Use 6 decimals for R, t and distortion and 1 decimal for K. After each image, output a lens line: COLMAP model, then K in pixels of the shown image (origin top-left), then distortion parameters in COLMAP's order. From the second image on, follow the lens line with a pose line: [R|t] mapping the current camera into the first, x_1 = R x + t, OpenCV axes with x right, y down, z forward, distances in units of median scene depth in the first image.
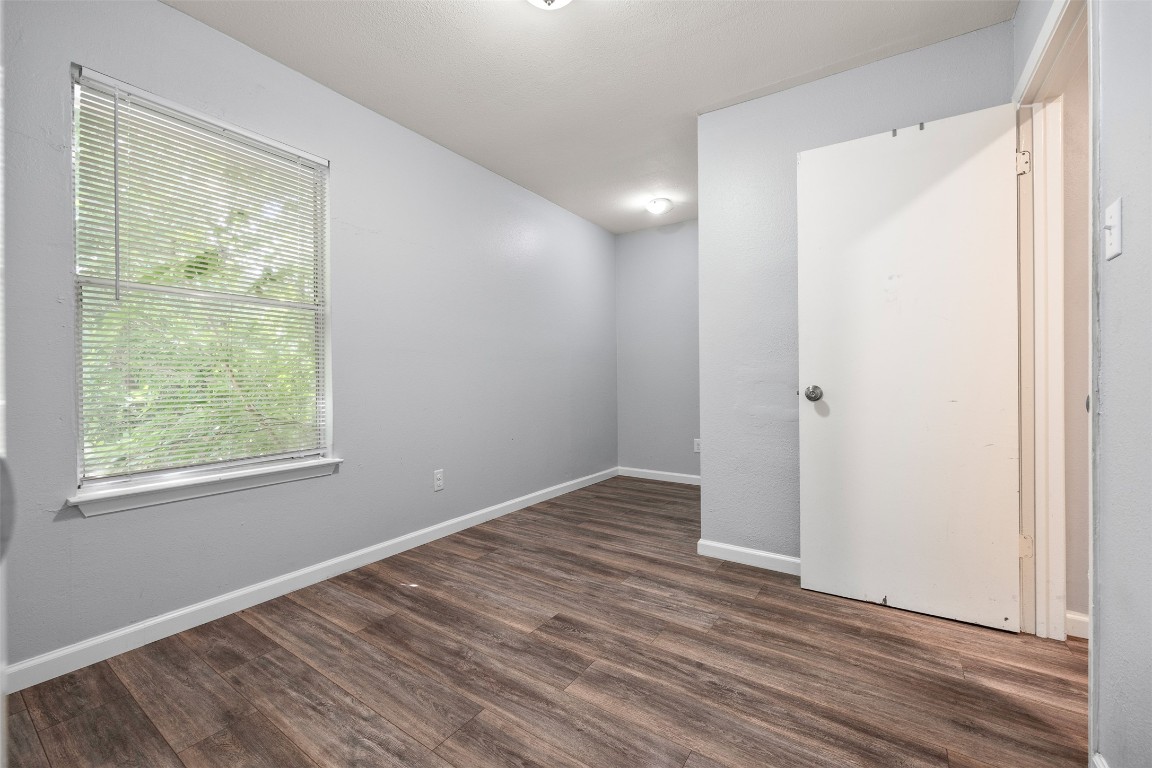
lens RADIAL K [[472.8, 0, 577.7], [0, 472.8, 378.0], [0, 0, 1]] dist [0.002206, -0.000292]
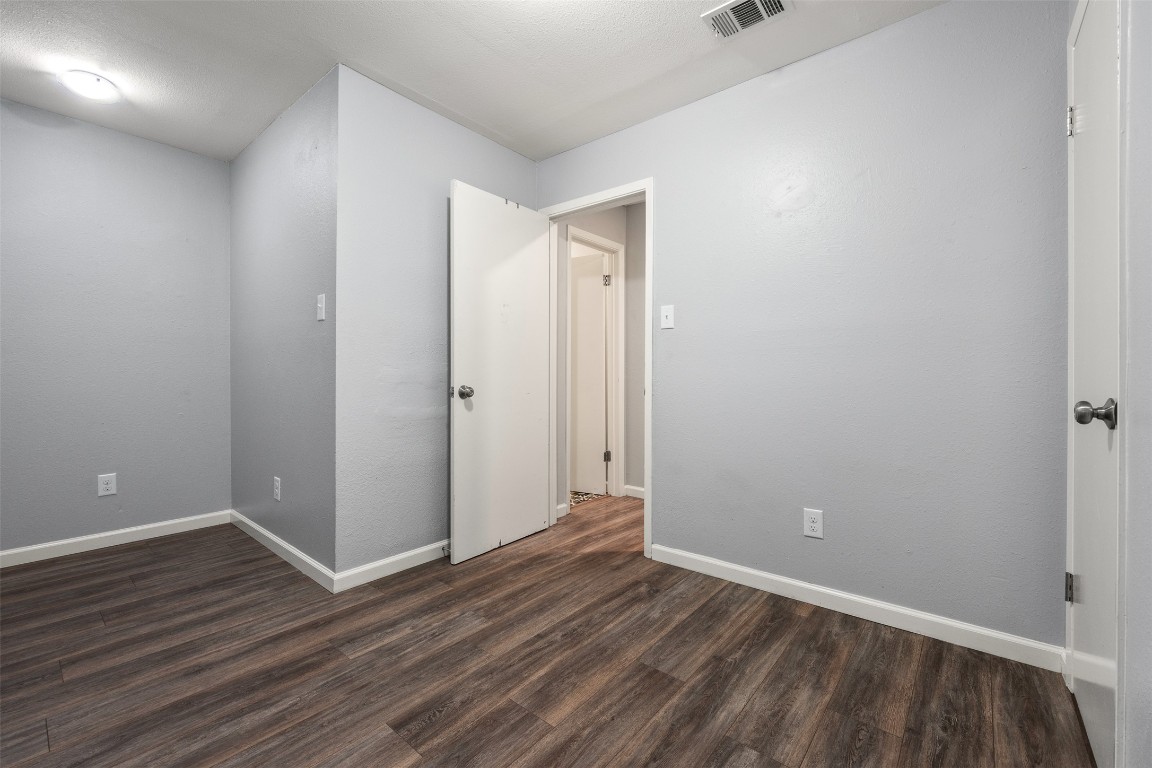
lens RADIAL K [[472.8, 0, 595.7], [0, 472.8, 375.5], [0, 0, 1]] dist [0.002206, -0.000292]
pose [[0.077781, 0.001844, 0.996969, -0.676782], [-0.004536, 0.999989, -0.001496, -0.008757], [-0.996960, -0.004406, 0.077789, 0.621664]]
